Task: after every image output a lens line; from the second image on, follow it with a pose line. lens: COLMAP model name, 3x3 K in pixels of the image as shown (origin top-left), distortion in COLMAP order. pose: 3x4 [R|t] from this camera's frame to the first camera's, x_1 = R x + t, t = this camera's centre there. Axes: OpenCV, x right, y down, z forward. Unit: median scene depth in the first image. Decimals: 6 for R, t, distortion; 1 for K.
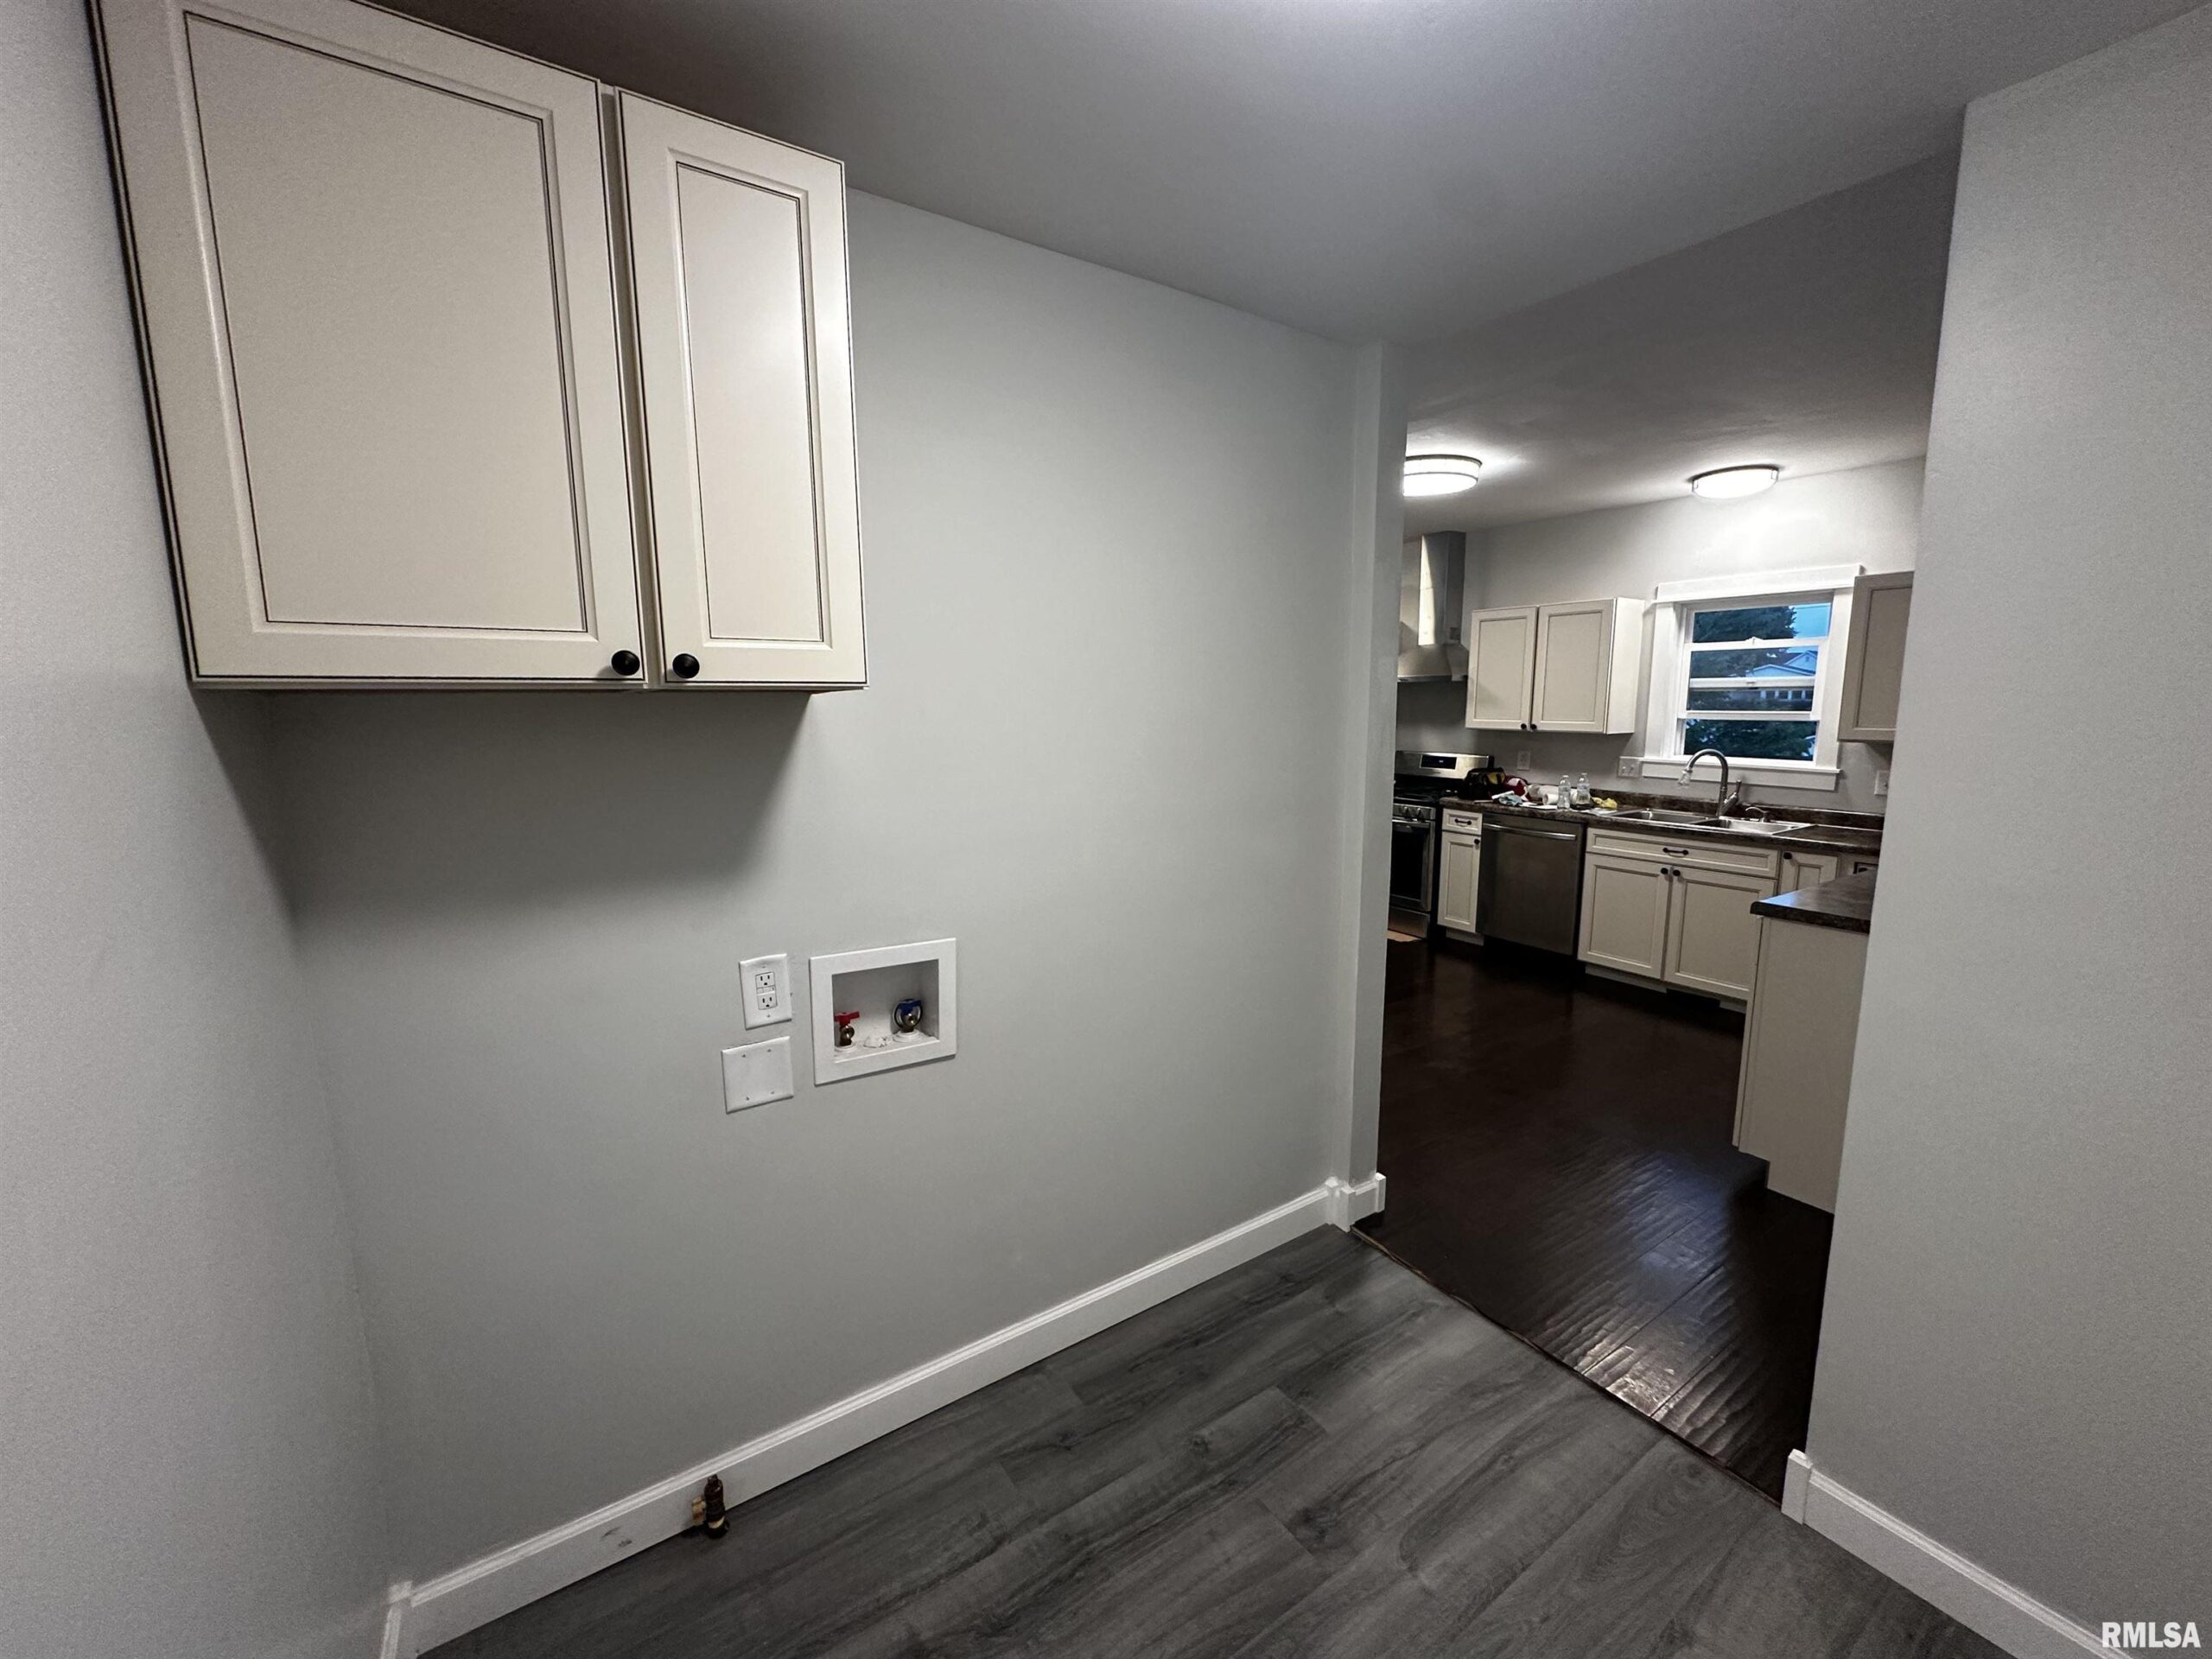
lens RADIAL K [[881.1, 0, 1107.8], [0, 881.1, 827.1], [0, 0, 1]] dist [-0.005422, 0.000571]
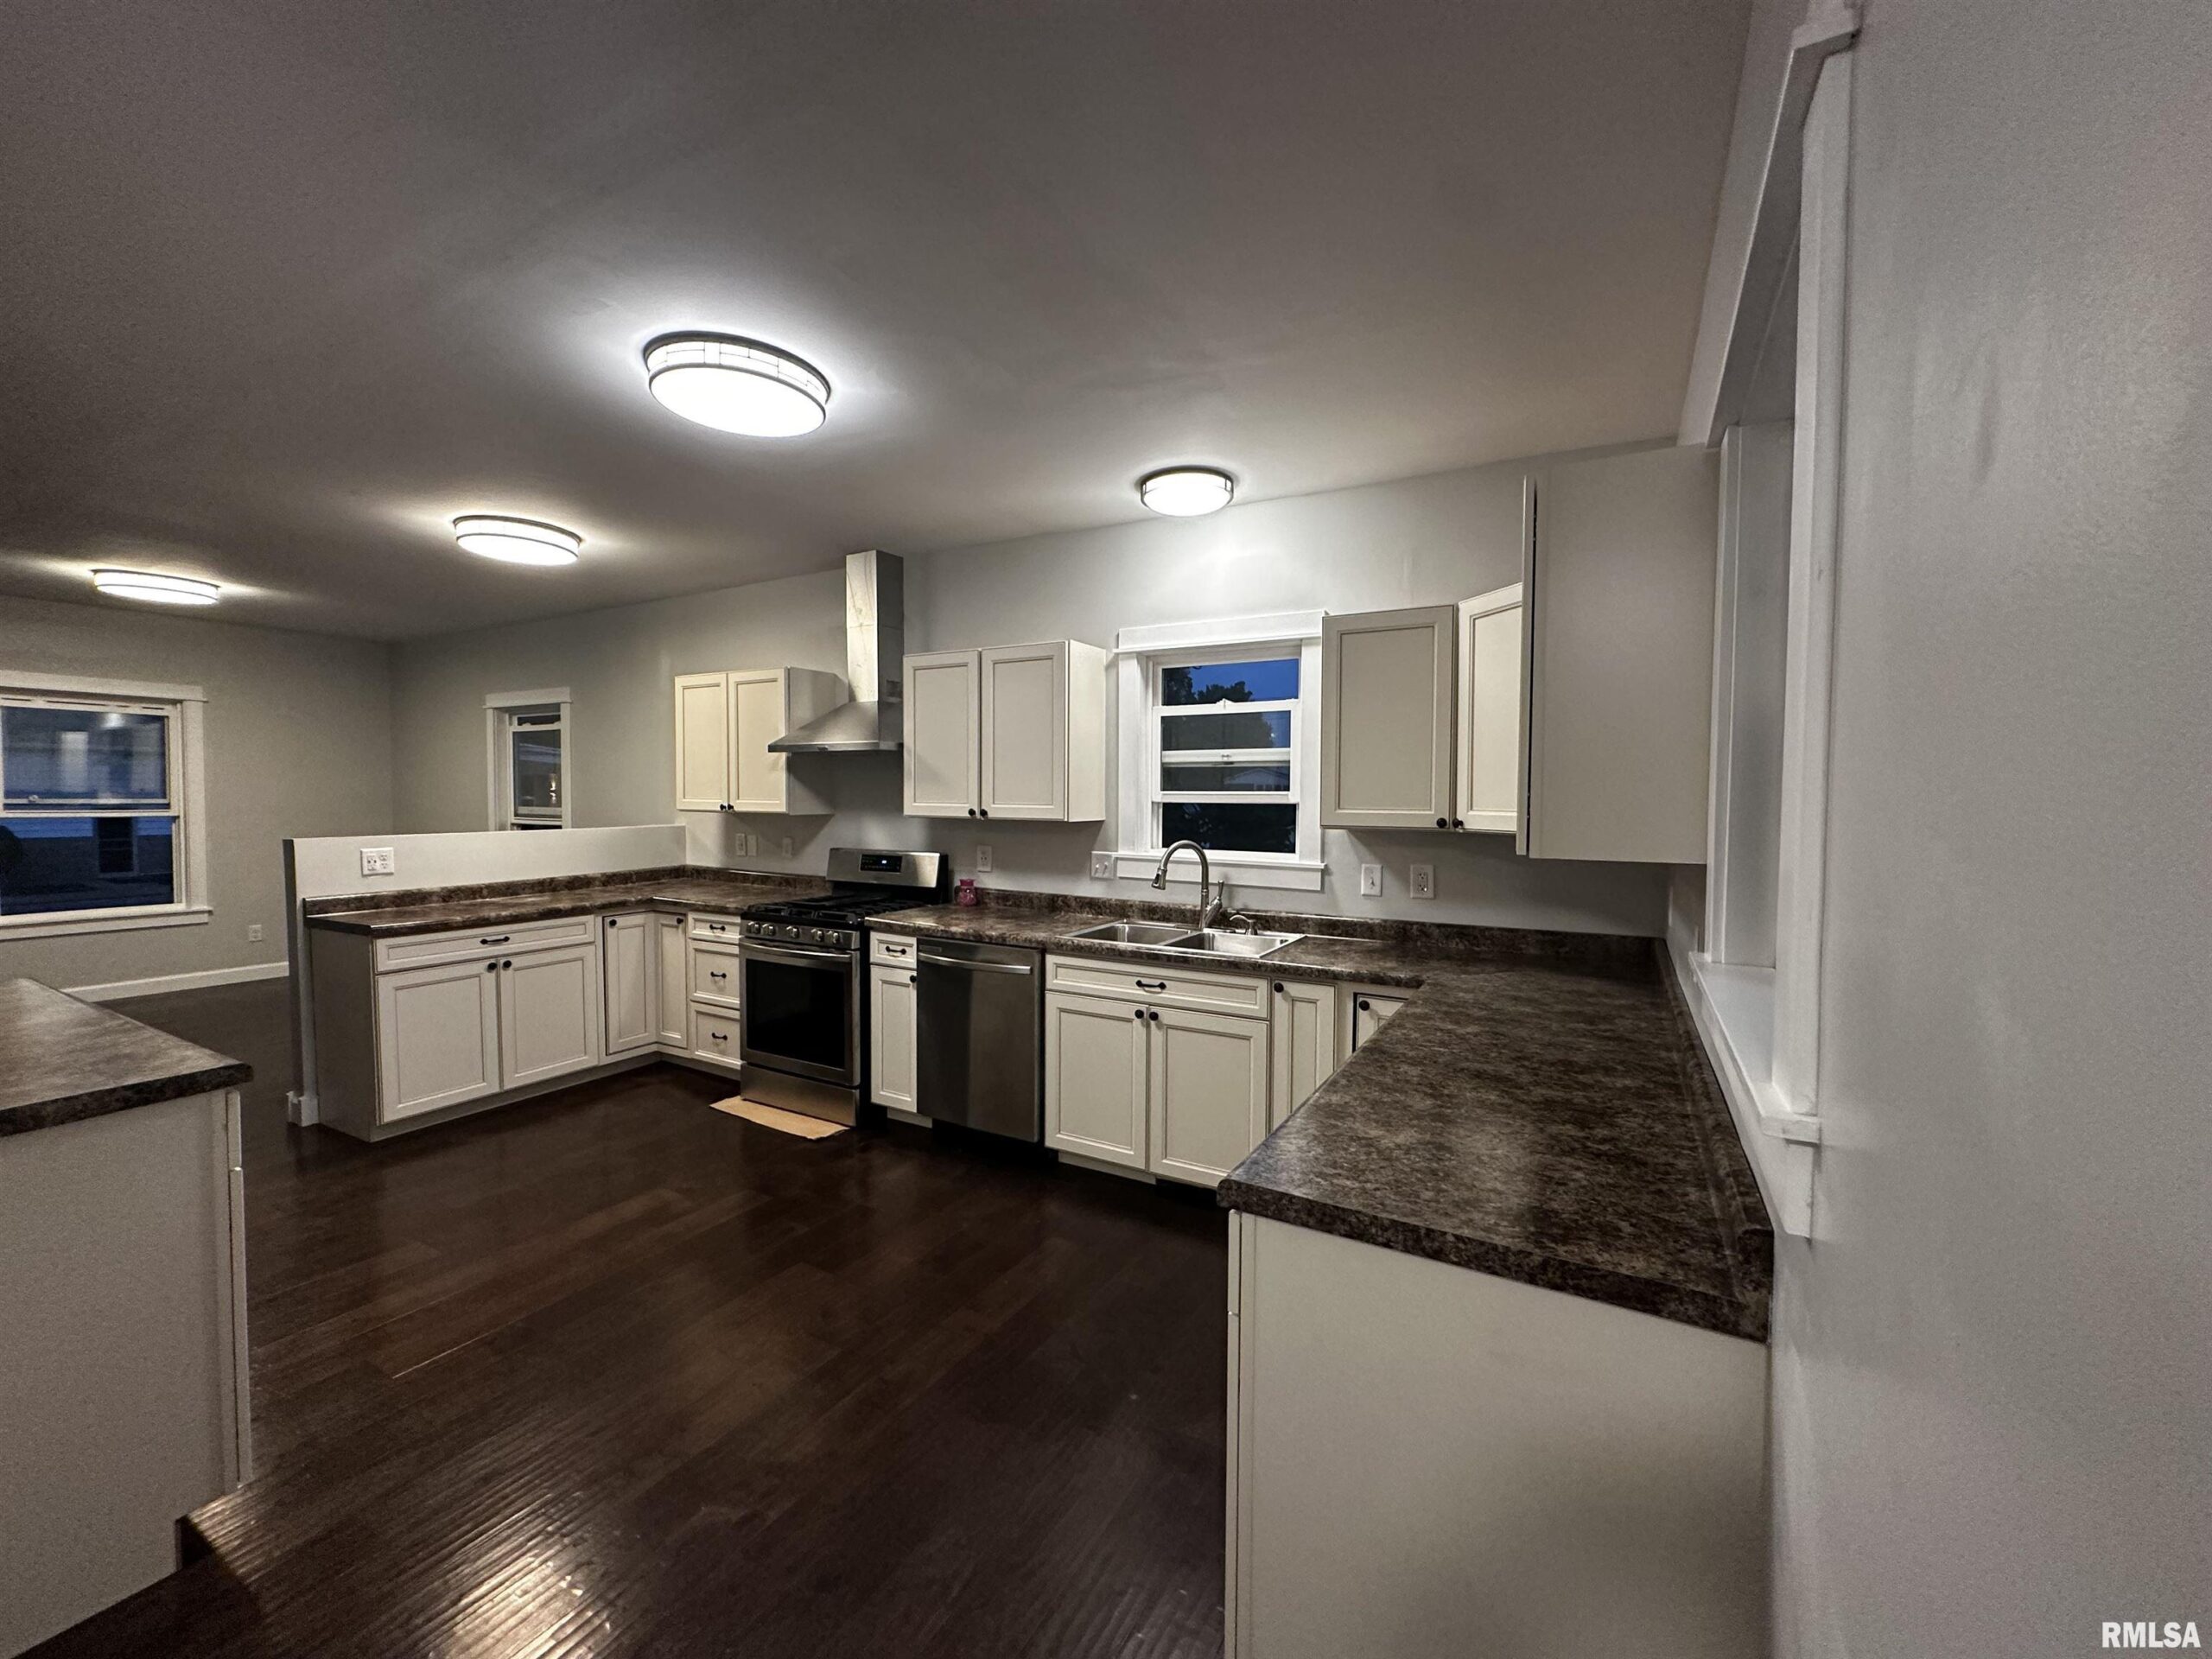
lens RADIAL K [[881.1, 0, 1113.8], [0, 881.1, 828.7], [0, 0, 1]] dist [-0.005422, 0.000571]
pose [[0.888914, -0.008322, 0.457998, 0.296314], [0.056480, 0.994197, -0.091555, -0.034445], [-0.454579, 0.107252, 0.884226, 0.373775]]
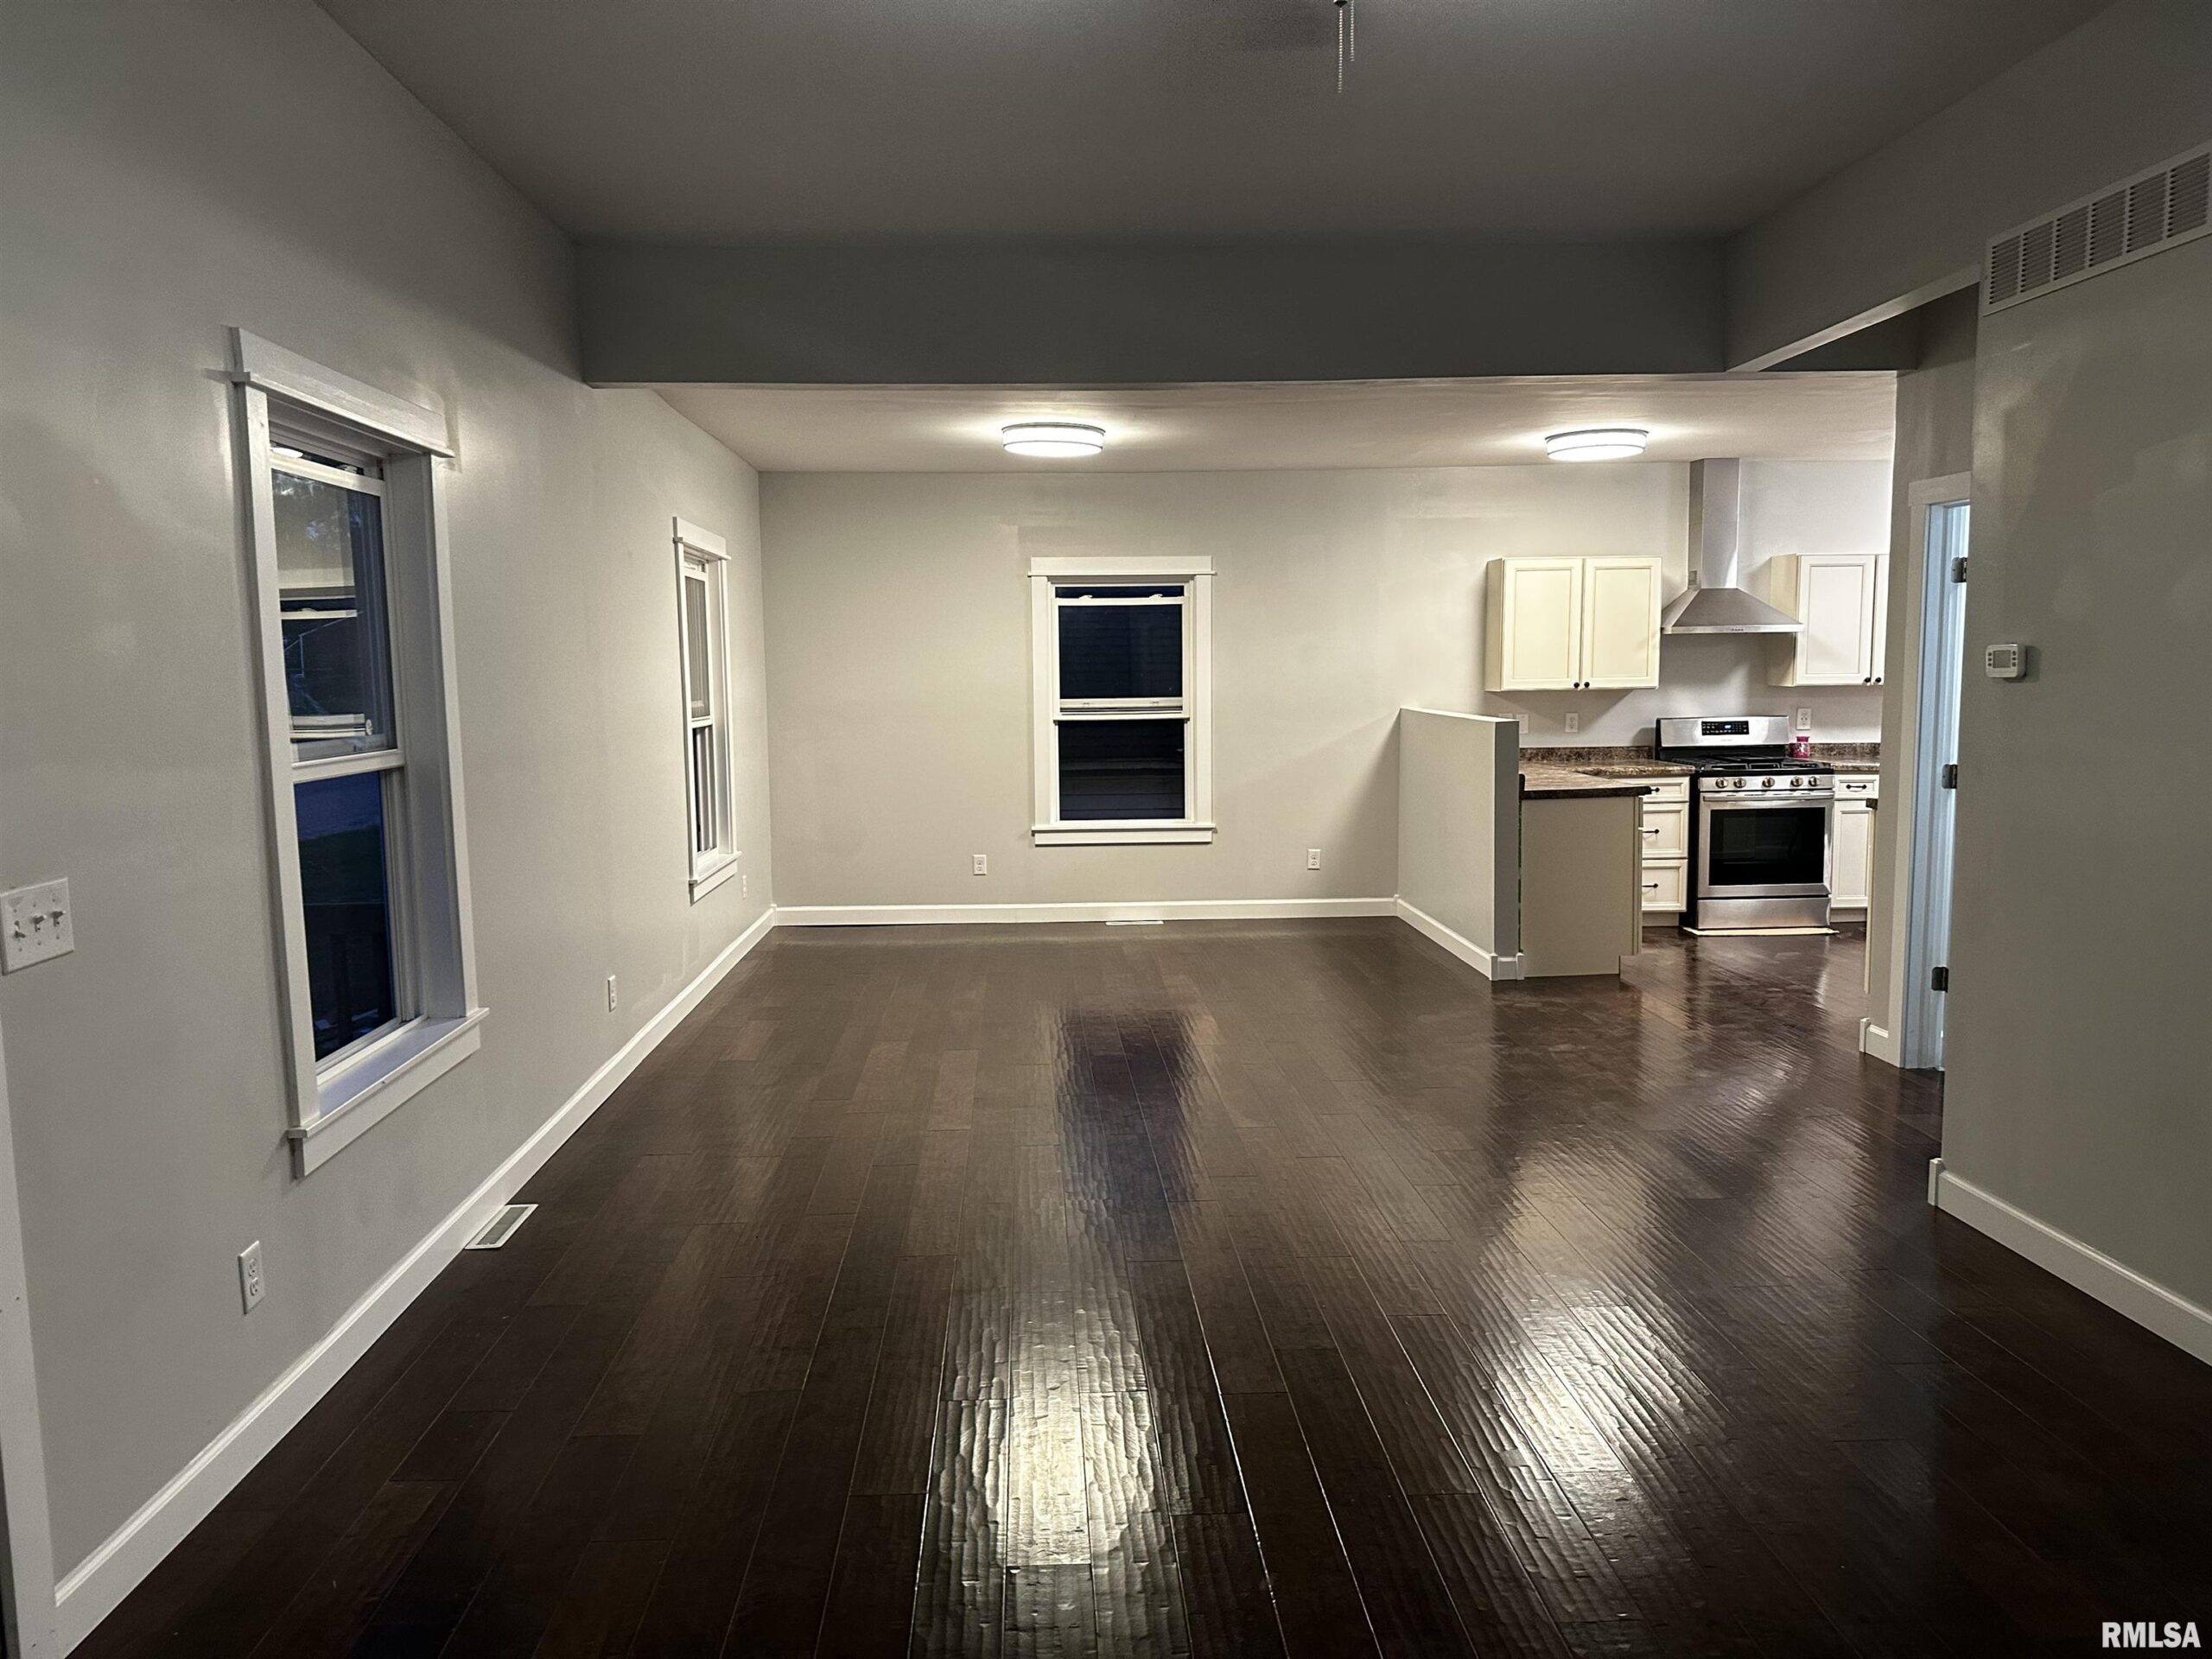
lens RADIAL K [[1542.1, 0, 1081.0], [0, 1542.1, 845.9], [0, 0, 1]] dist [0.081155, -0.109902]
pose [[0.514282, -0.102399, 0.851486, -1.694634], [0.137014, 0.989904, 0.036291, -0.139177], [-0.846605, 0.098002, 0.523120, 1.035755]]
